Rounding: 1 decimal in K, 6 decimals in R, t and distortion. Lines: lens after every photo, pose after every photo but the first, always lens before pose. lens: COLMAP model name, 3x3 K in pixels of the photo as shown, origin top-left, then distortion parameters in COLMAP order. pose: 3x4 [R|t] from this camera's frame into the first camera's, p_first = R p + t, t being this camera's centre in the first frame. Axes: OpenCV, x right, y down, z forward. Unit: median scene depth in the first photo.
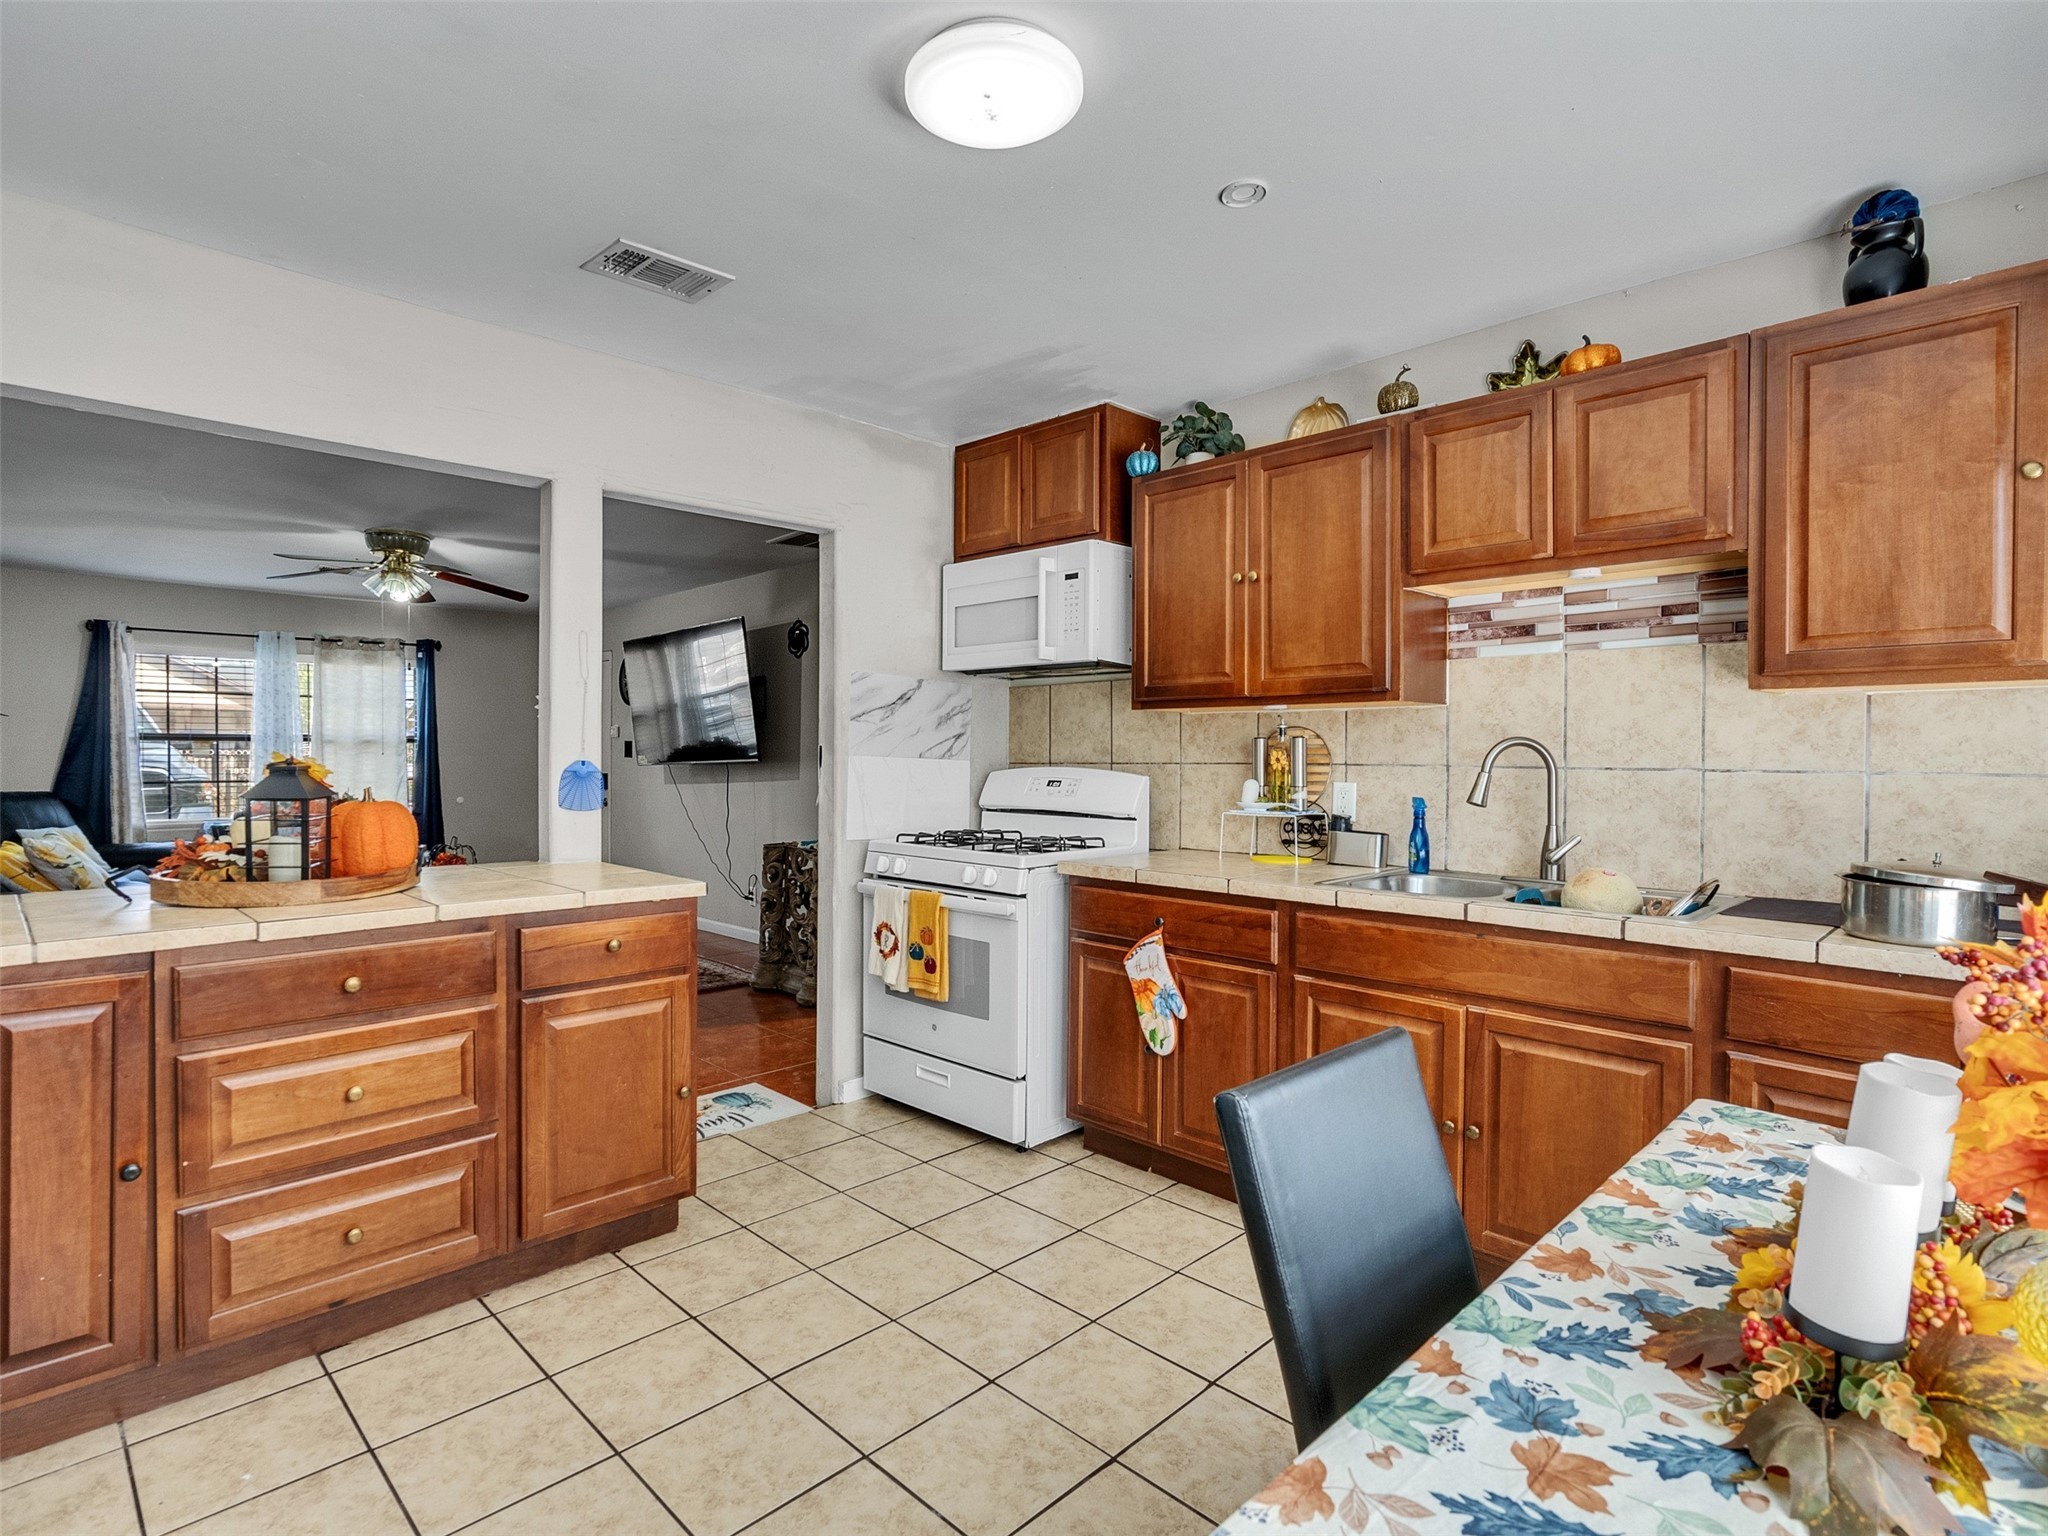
lens RADIAL K [[1041.2, 0, 1002.6], [0, 1041.2, 765.5], [0, 0, 1]] dist [-0.007548, 0.004849]
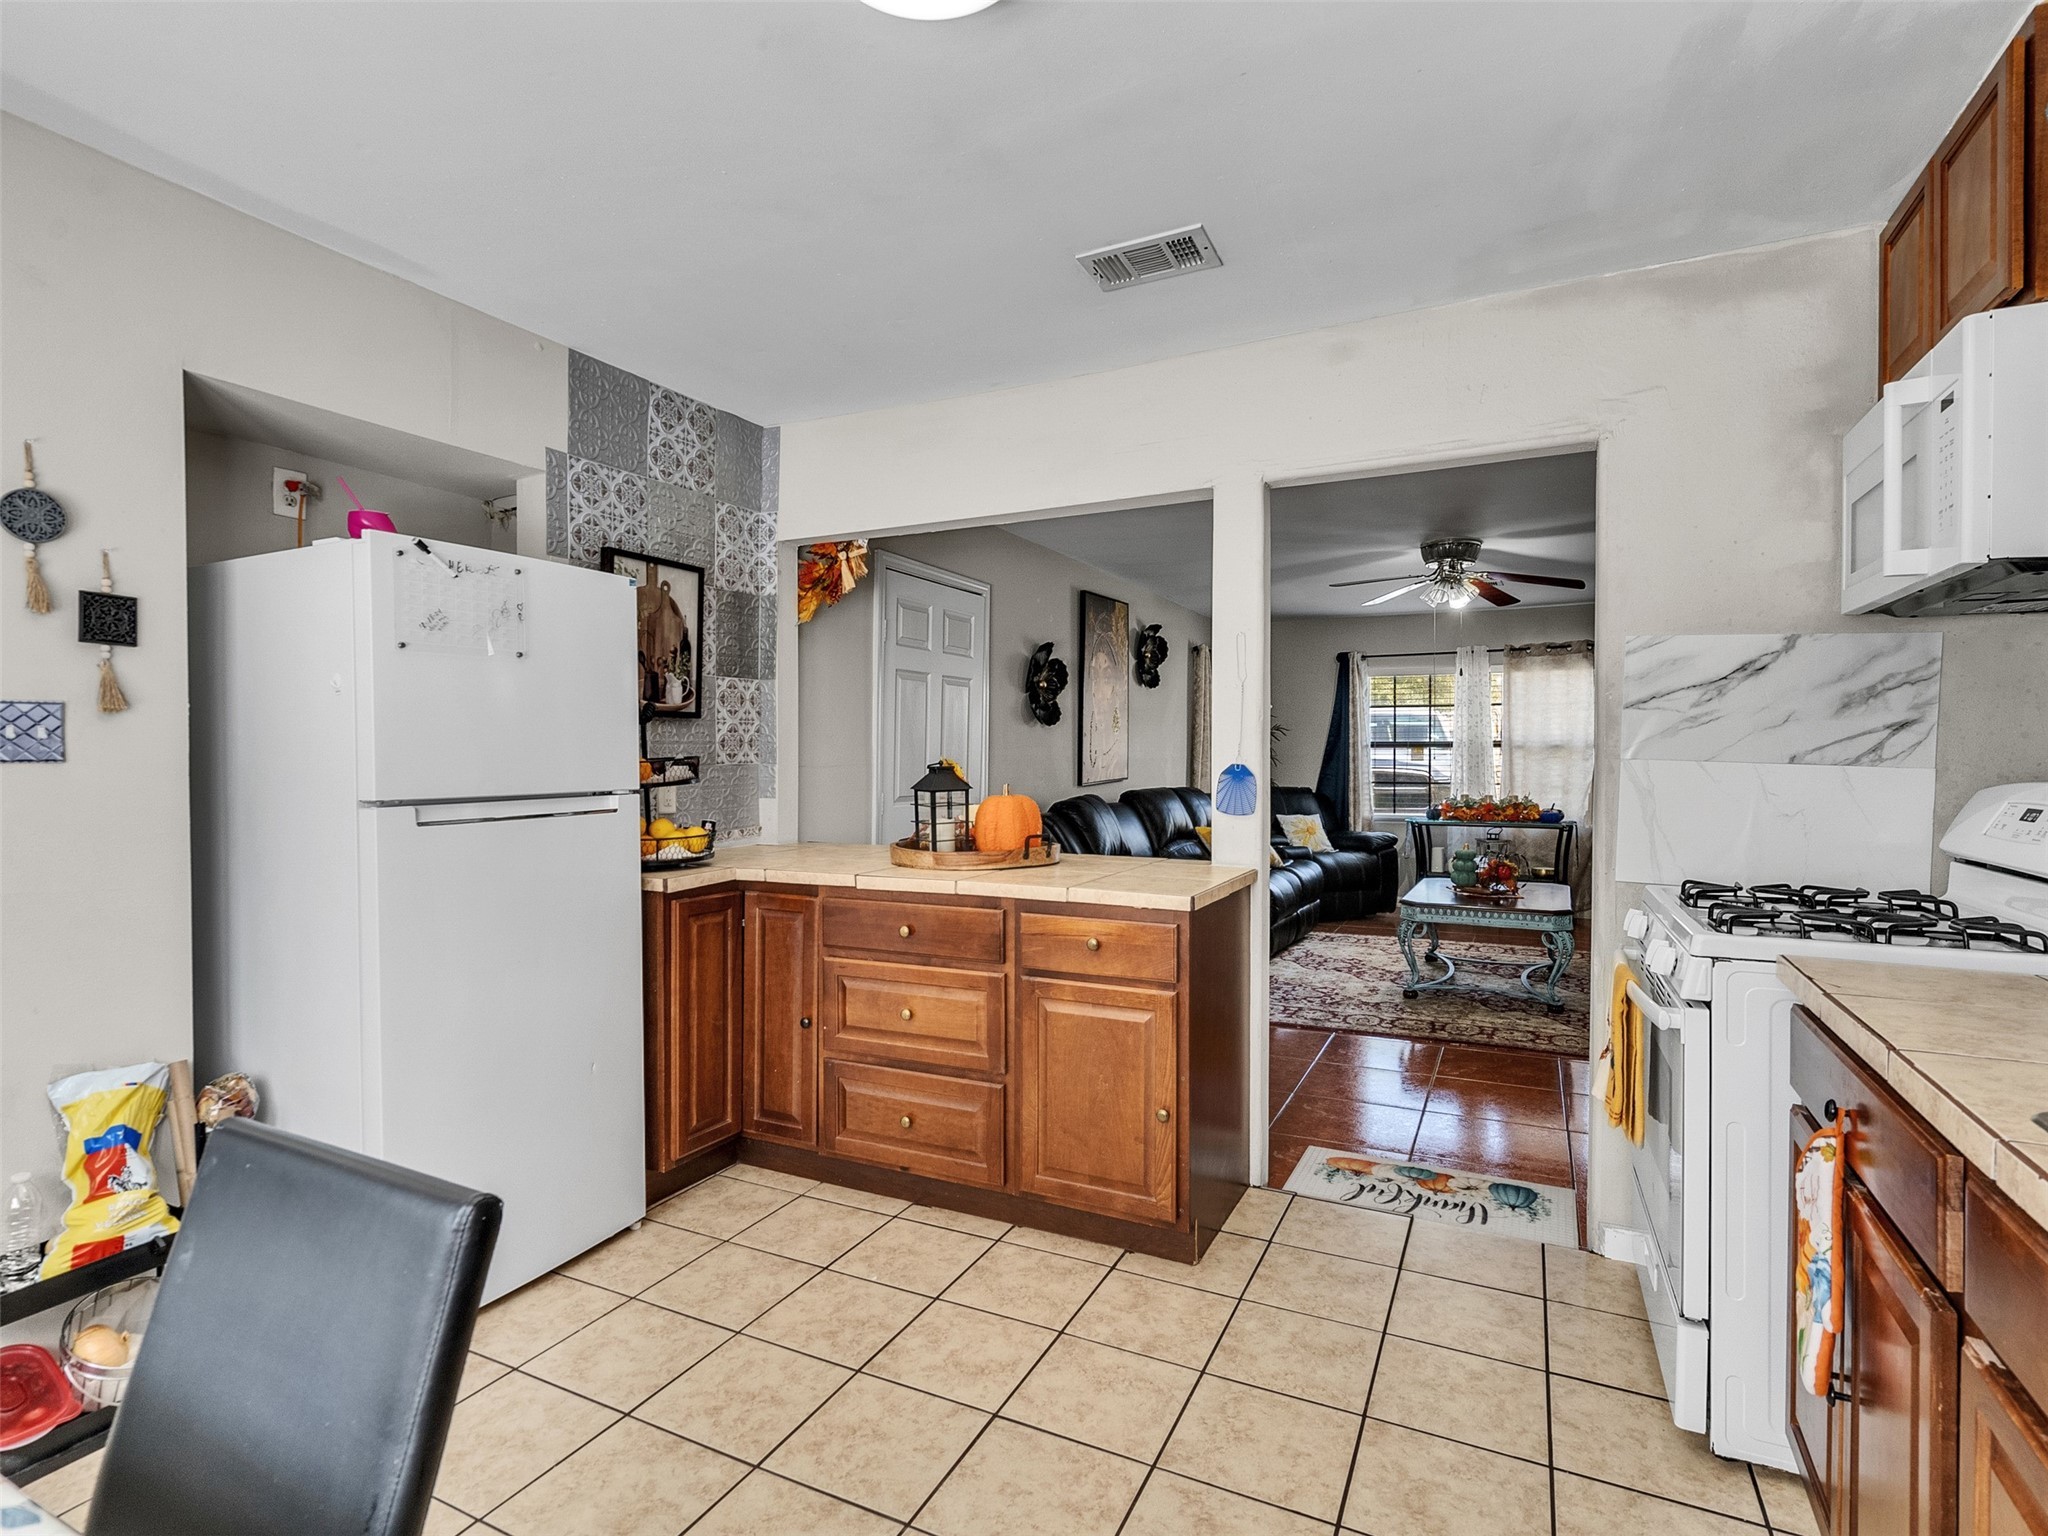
lens RADIAL K [[1041.2, 0, 1004.4], [0, 1041.2, 767.3], [0, 0, 1]] dist [-0.007548, 0.004849]
pose [[0.319365, 0.007465, -0.947603, 0.199101], [-0.010638, 0.999934, 0.004292, -0.001575], [0.947572, 0.008710, 0.319423, 0.206530]]
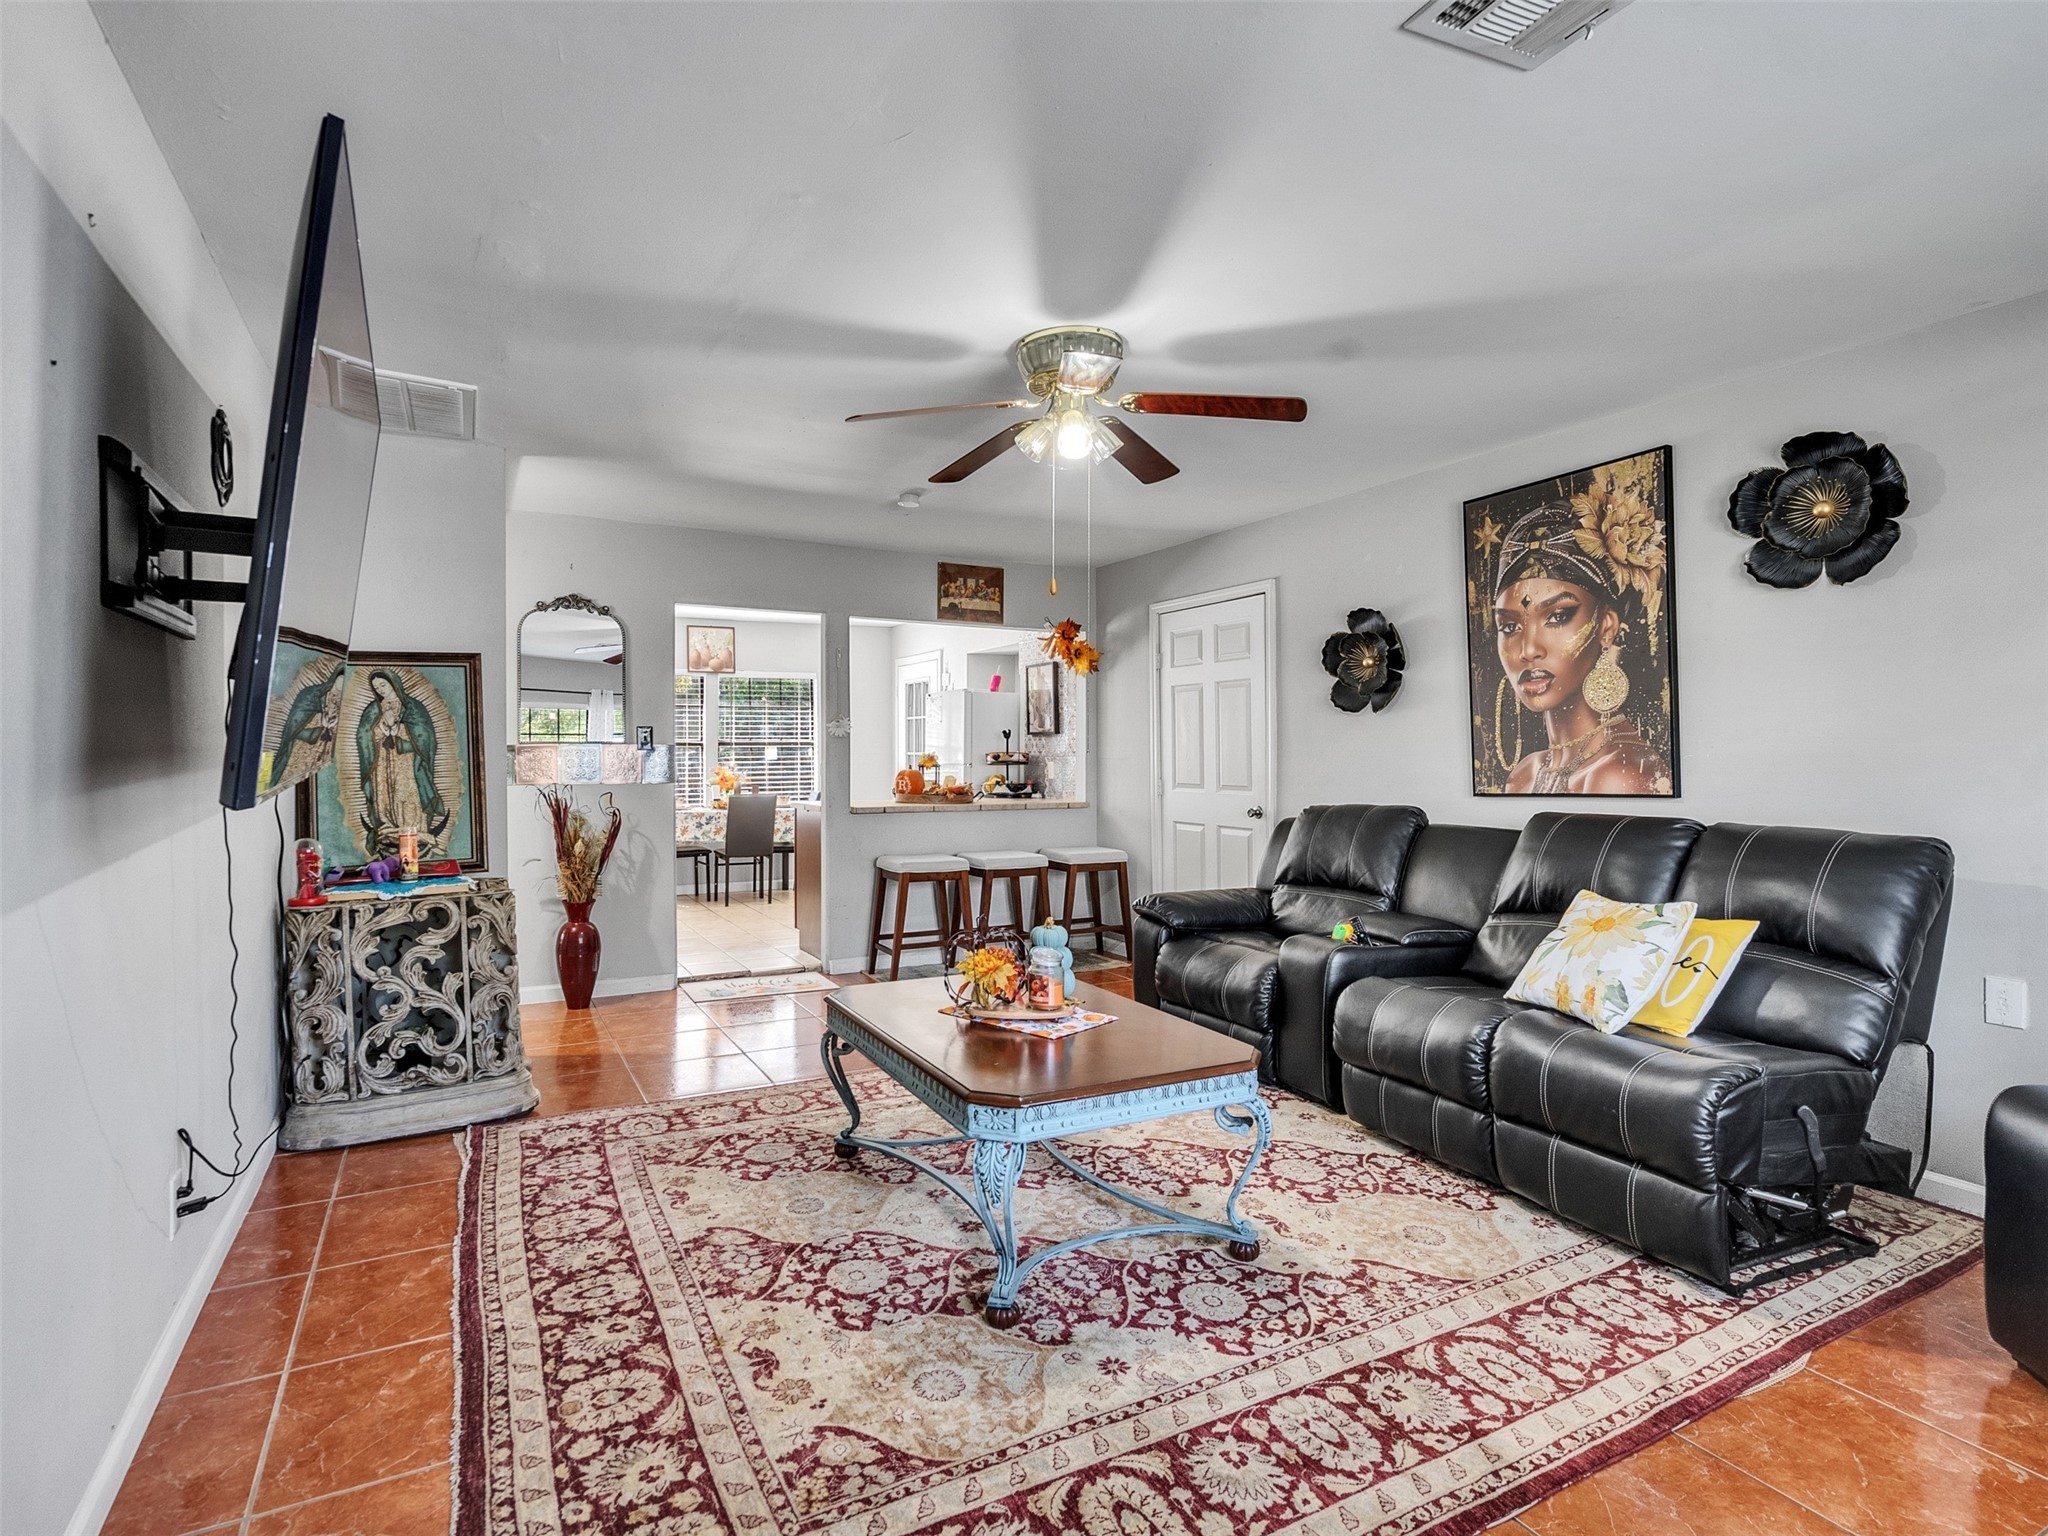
lens RADIAL K [[1041.2, 0, 1000.7], [0, 1041.2, 754.3], [0, 0, 1]] dist [-0.007548, 0.004849]
pose [[-0.956157, -0.006277, 0.292788, -0.566445], [-0.003146, 0.999933, 0.011163, -0.012727], [-0.292838, 0.009752, -0.956112, 1.225867]]
